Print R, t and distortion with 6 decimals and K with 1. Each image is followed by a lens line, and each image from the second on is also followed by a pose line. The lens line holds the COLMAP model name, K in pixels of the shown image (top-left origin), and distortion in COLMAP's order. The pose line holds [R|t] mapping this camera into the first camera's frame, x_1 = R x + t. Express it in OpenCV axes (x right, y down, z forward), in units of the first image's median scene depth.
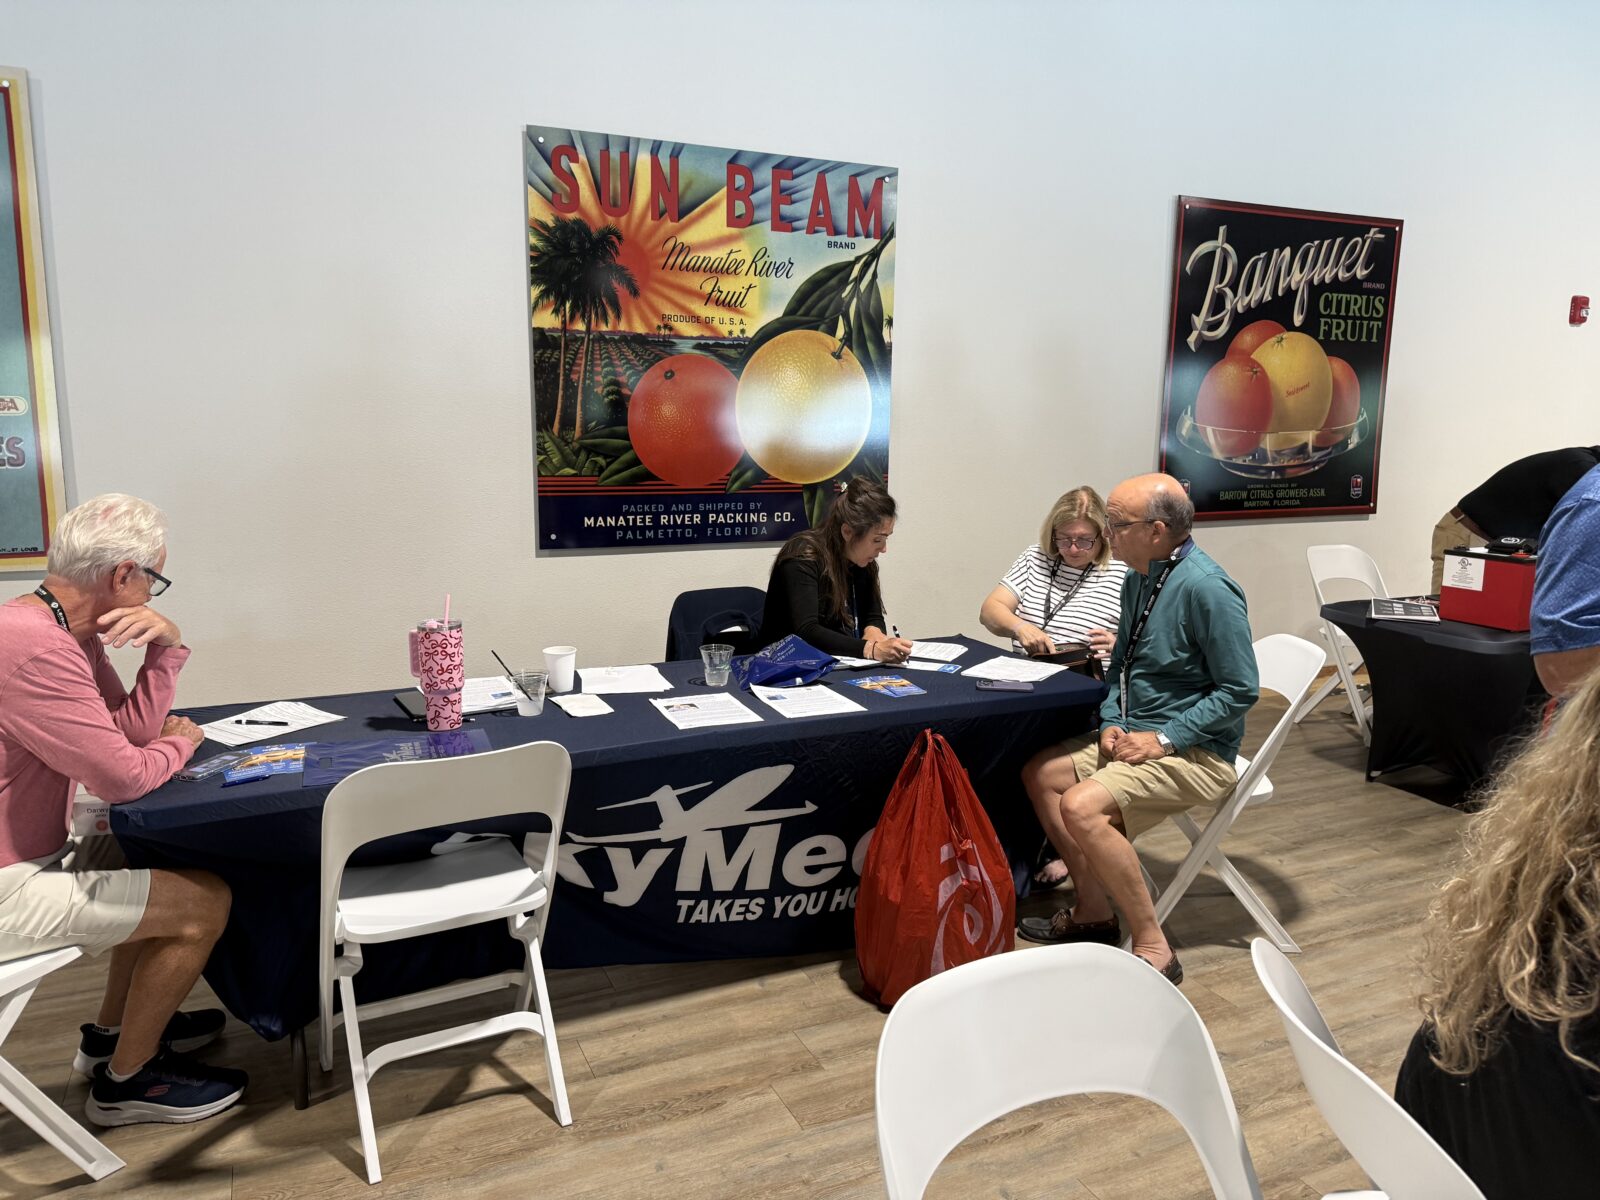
lens RADIAL K [[1137.7, 0, 798.0], [0, 1137.7, 601.8], [0, 0, 1]] dist [-0.005843, -0.011365]
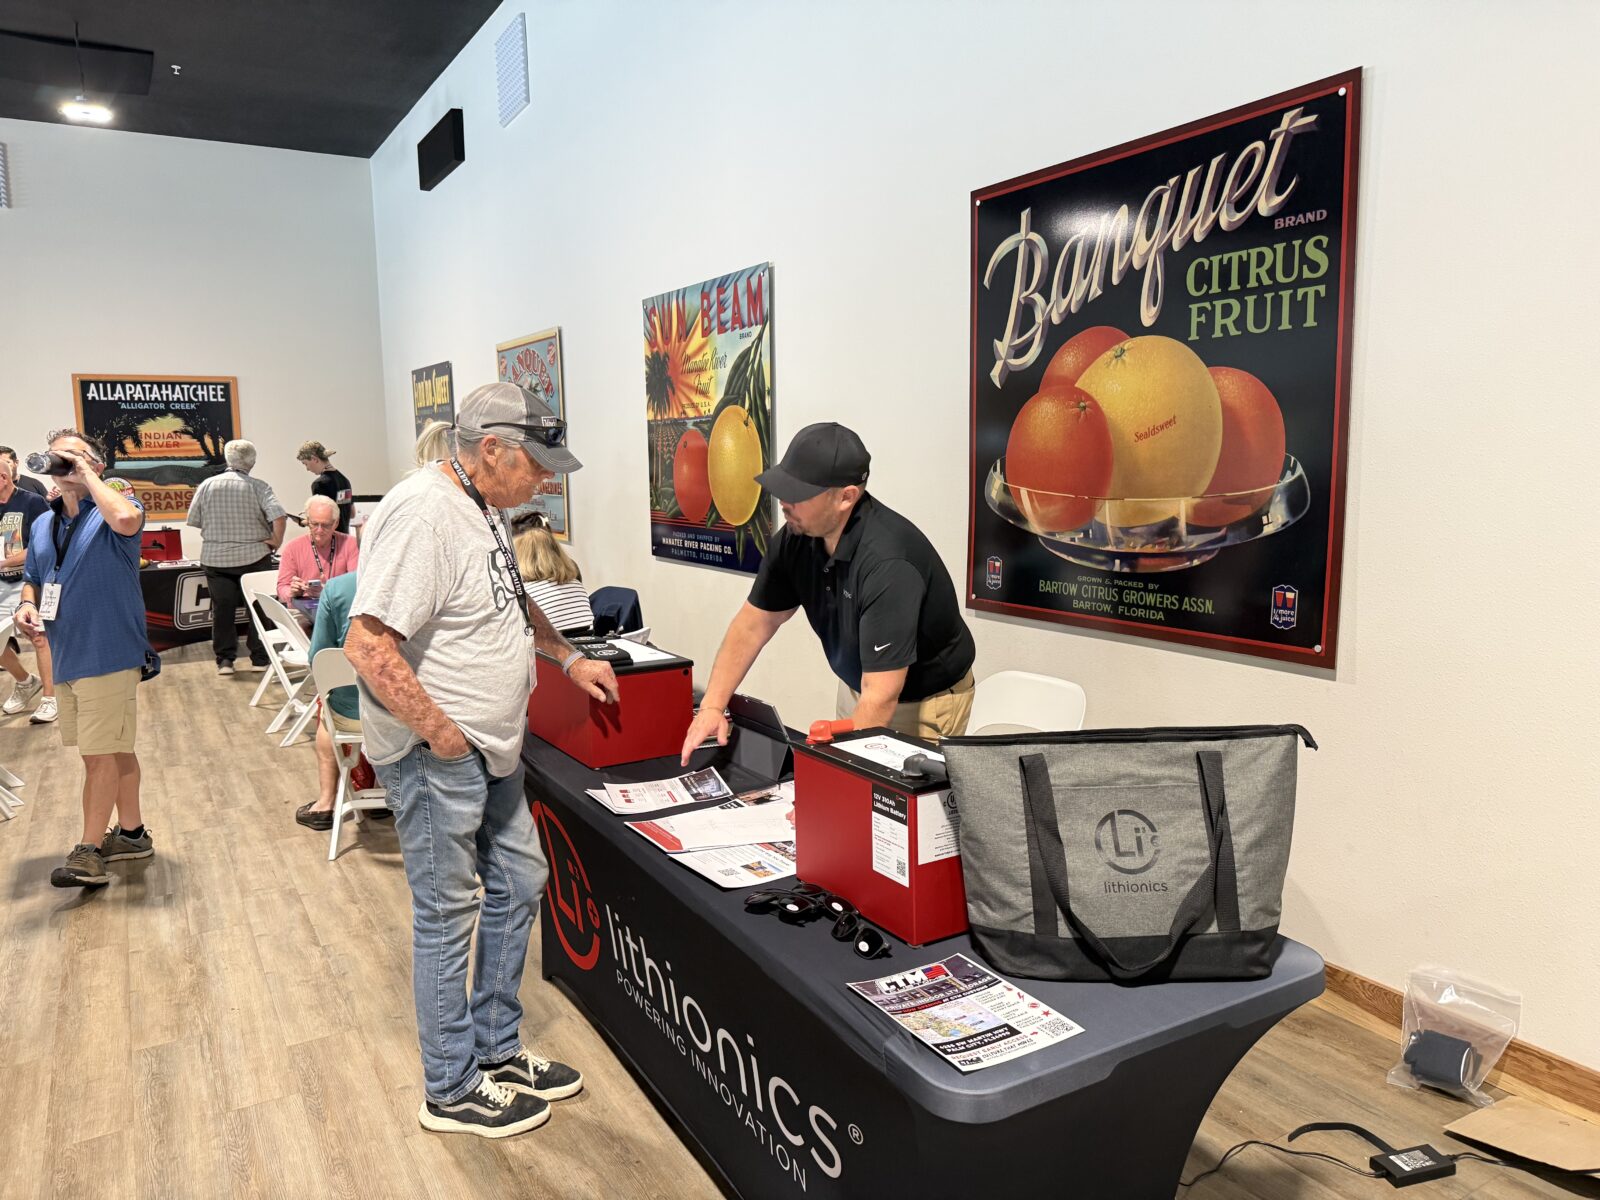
lens RADIAL K [[1137.7, 0, 799.0], [0, 1137.7, 599.0], [0, 0, 1]] dist [-0.005843, -0.011365]
pose [[0.097747, 0.117445, -0.988257, 1.046037], [-0.145942, 0.983969, 0.102501, -0.134428], [0.984452, 0.134209, 0.113320, 0.768927]]
